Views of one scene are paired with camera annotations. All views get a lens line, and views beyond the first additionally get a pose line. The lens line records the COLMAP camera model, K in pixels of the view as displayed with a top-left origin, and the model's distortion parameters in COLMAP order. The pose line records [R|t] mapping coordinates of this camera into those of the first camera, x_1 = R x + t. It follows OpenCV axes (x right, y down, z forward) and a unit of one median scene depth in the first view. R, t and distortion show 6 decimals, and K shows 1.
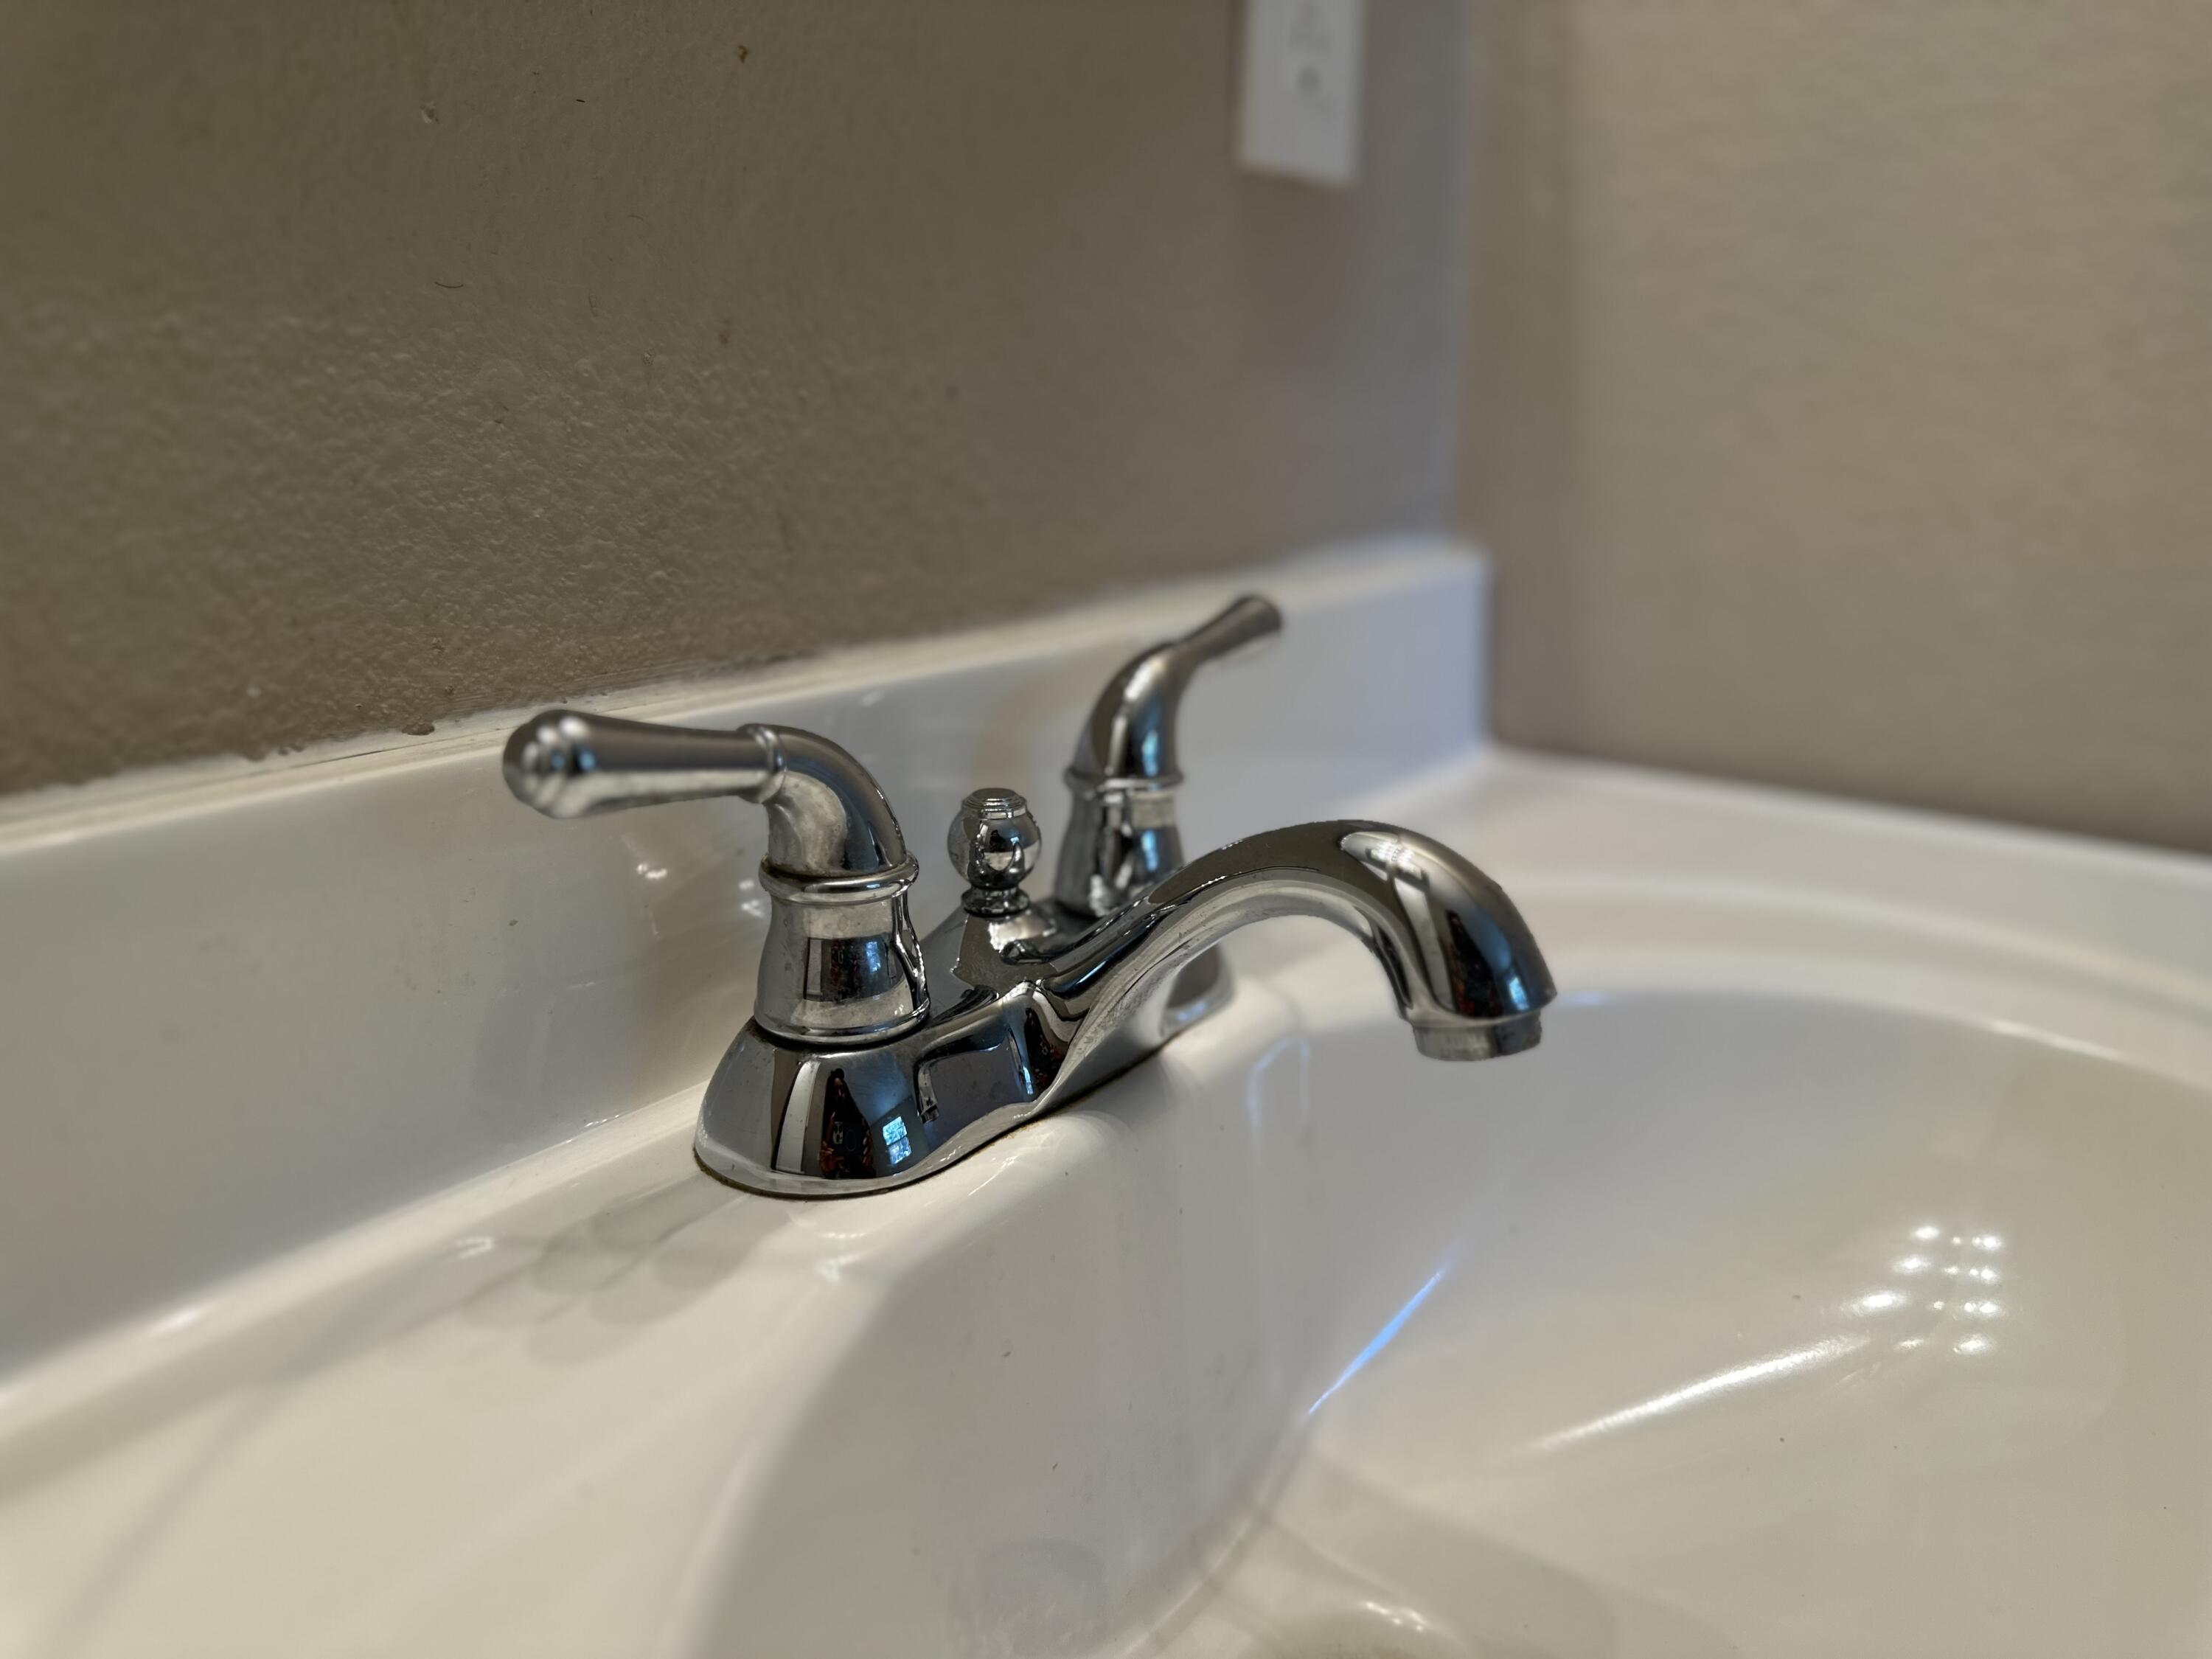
lens RADIAL K [[1609.6, 0, 1110.6], [0, 1609.6, 835.5], [0, 0, 1]] dist [-0.005238, -0.015272]
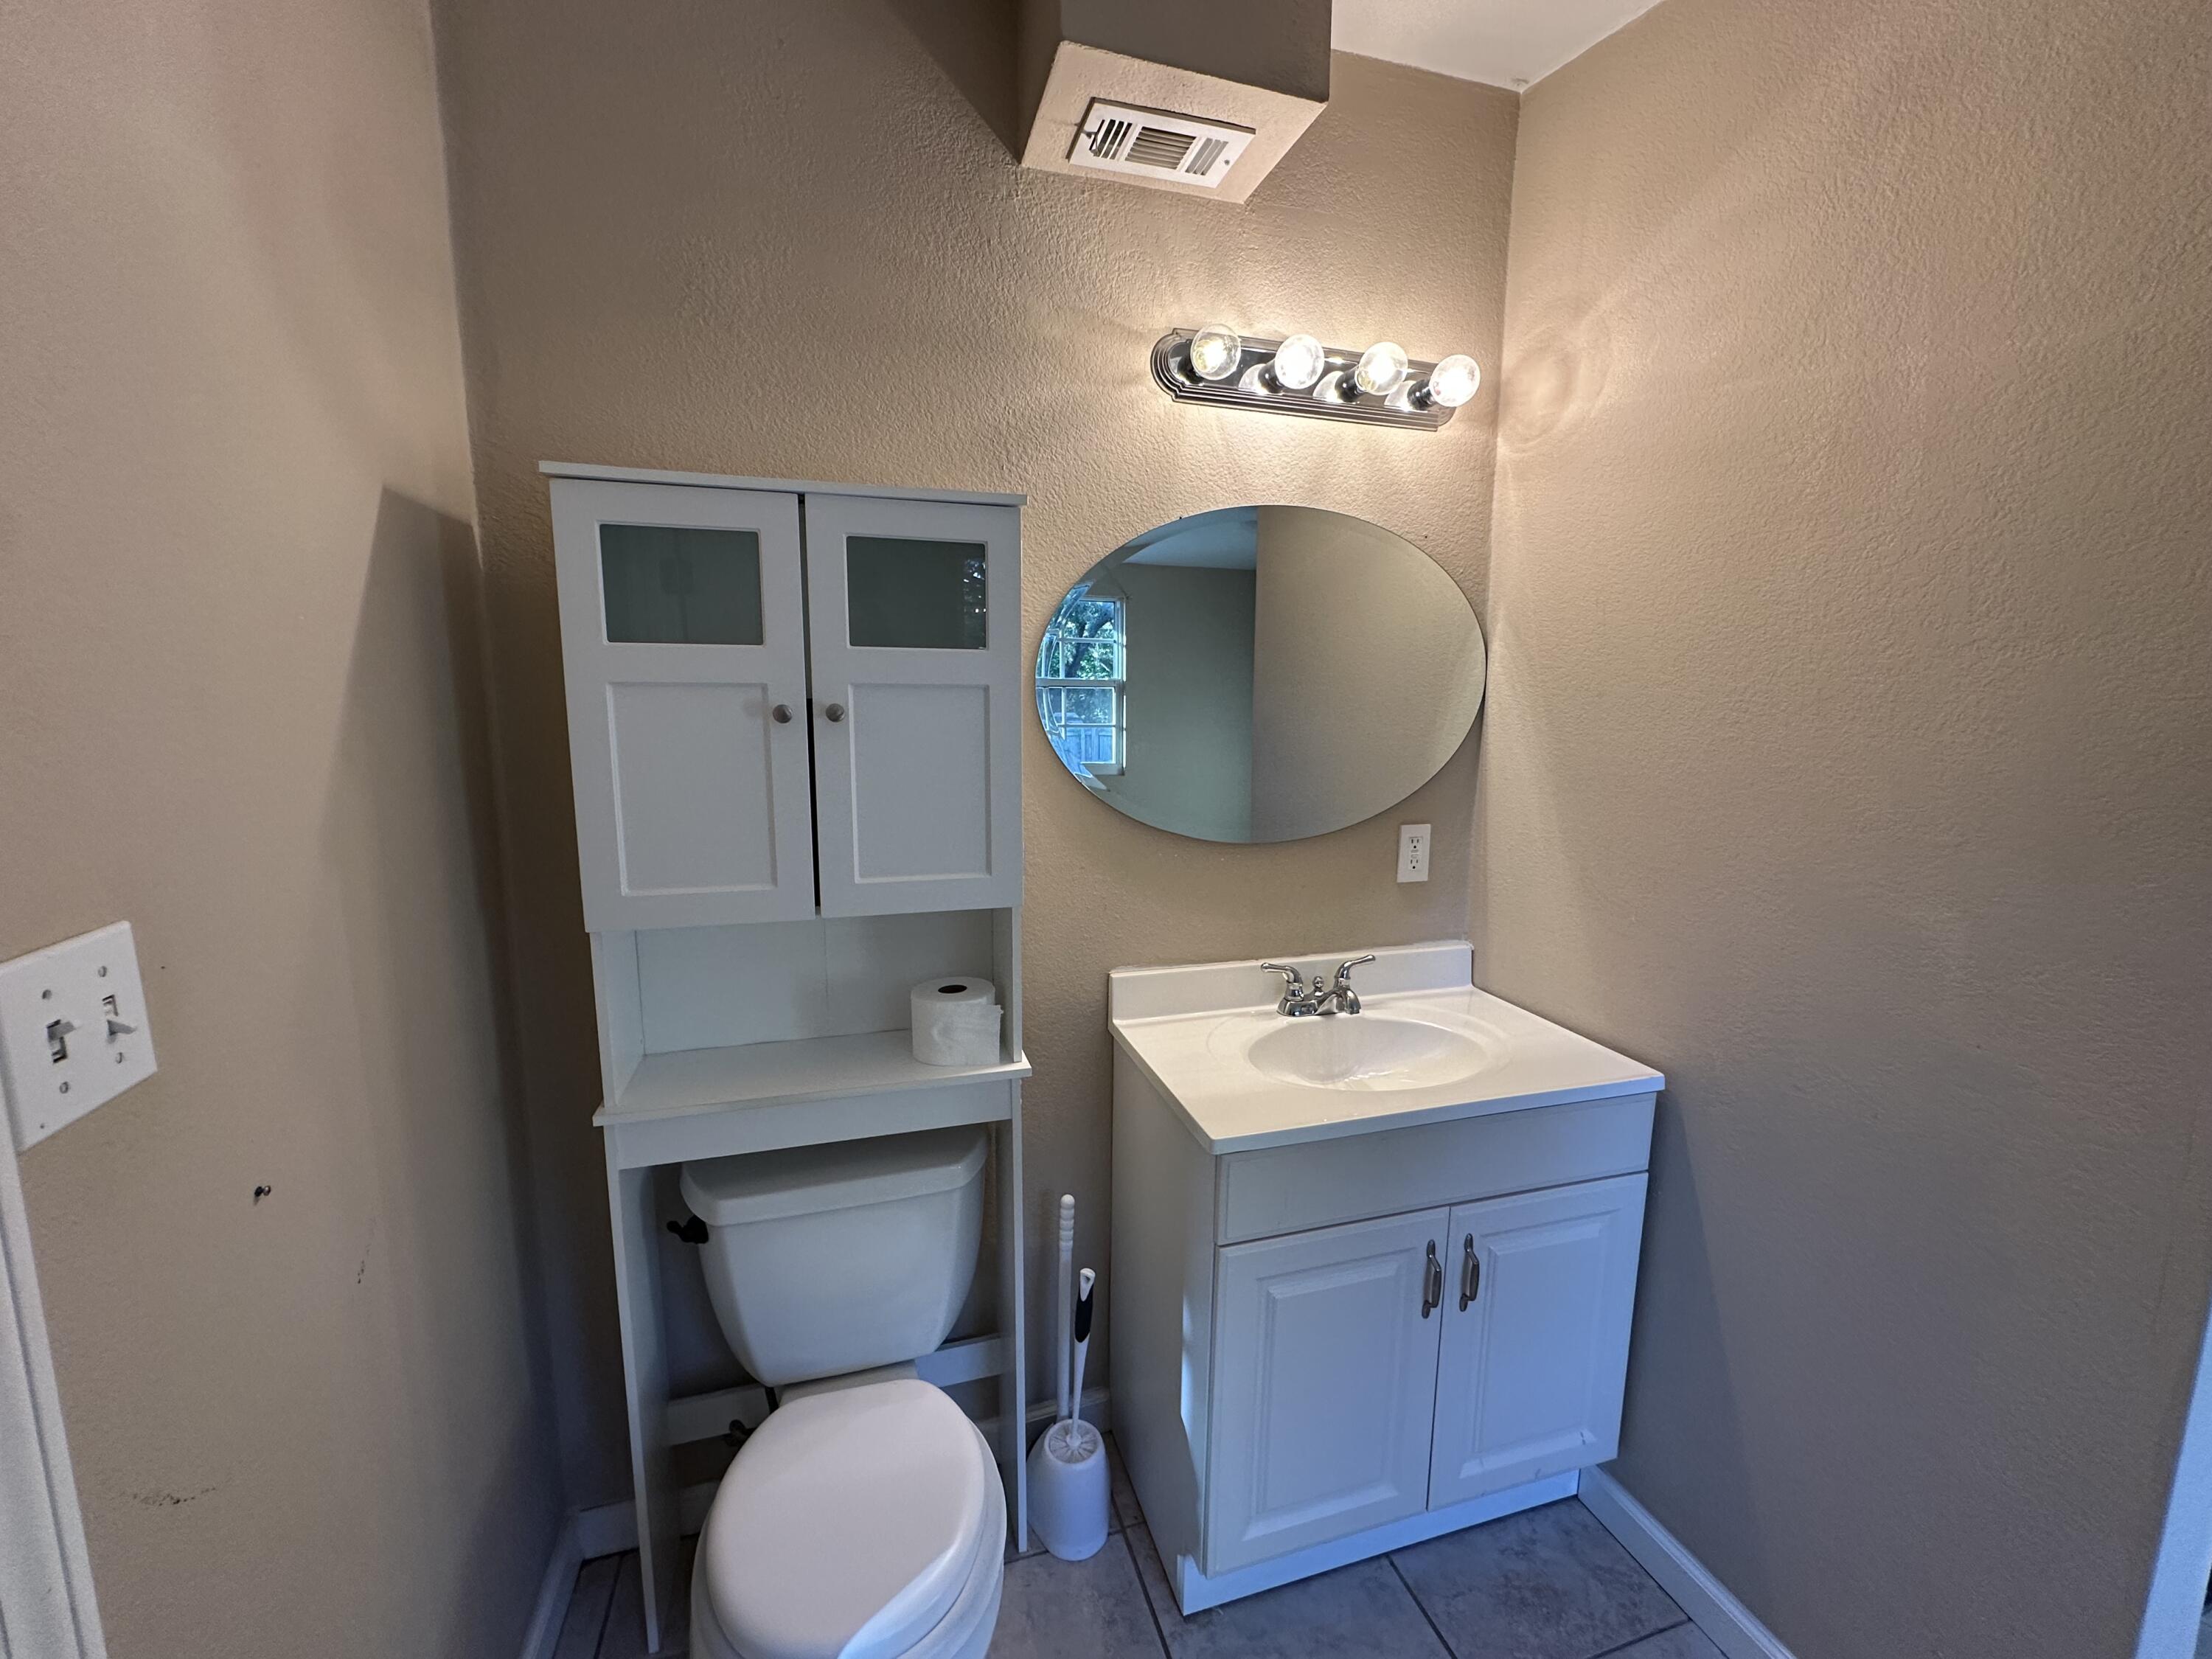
lens RADIAL K [[883.8, 0, 1107.2], [0, 883.8, 827.5], [0, 0, 1]] dist [-0.005328, 0.000461]
pose [[0.800771, 0.087387, -0.592561, 1.563100], [-0.170118, 0.981741, -0.085112, -0.193809], [0.574304, 0.168961, 0.801016, -3.153646]]
